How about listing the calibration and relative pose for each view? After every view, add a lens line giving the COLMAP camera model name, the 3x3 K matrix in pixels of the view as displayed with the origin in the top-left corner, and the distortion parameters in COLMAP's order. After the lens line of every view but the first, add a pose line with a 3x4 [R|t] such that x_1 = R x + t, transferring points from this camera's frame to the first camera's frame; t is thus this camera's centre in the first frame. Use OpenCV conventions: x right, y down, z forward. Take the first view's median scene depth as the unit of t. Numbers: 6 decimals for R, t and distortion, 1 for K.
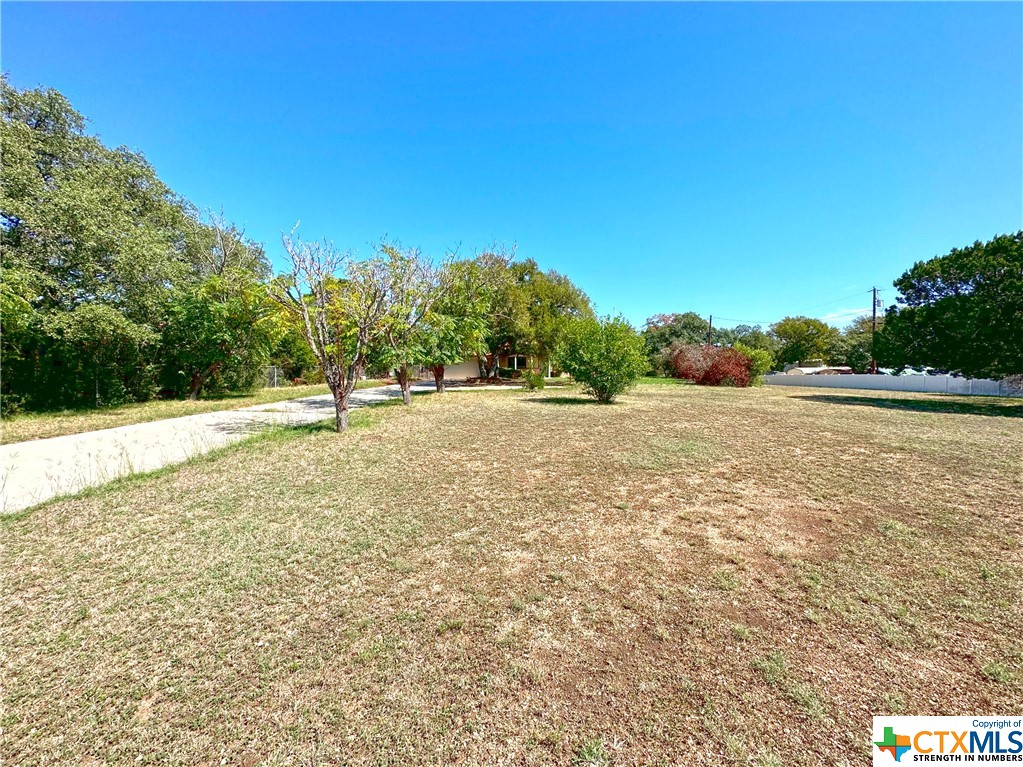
lens RADIAL K [[413.5, 0, 512.5], [0, 413.5, 383.3], [0, 0, 1]] dist [-0.002066, -0.000095]
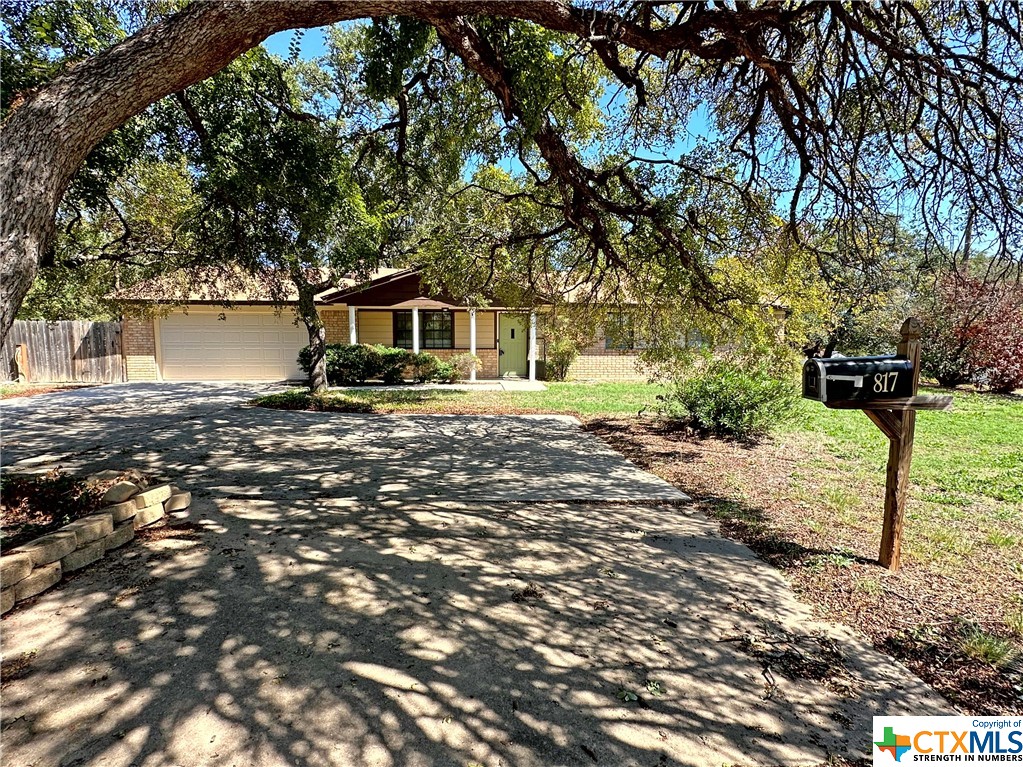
lens RADIAL K [[504.1, 0, 513.6], [0, 504.1, 382.8], [0, 0, 1]] dist [-0.003972, -0.000297]
pose [[0.988747, -0.000752, 0.149594, 0.022016], [-0.004000, 0.999497, 0.031464, -0.023566], [-0.149543, -0.031708, 0.988247, 0.643336]]
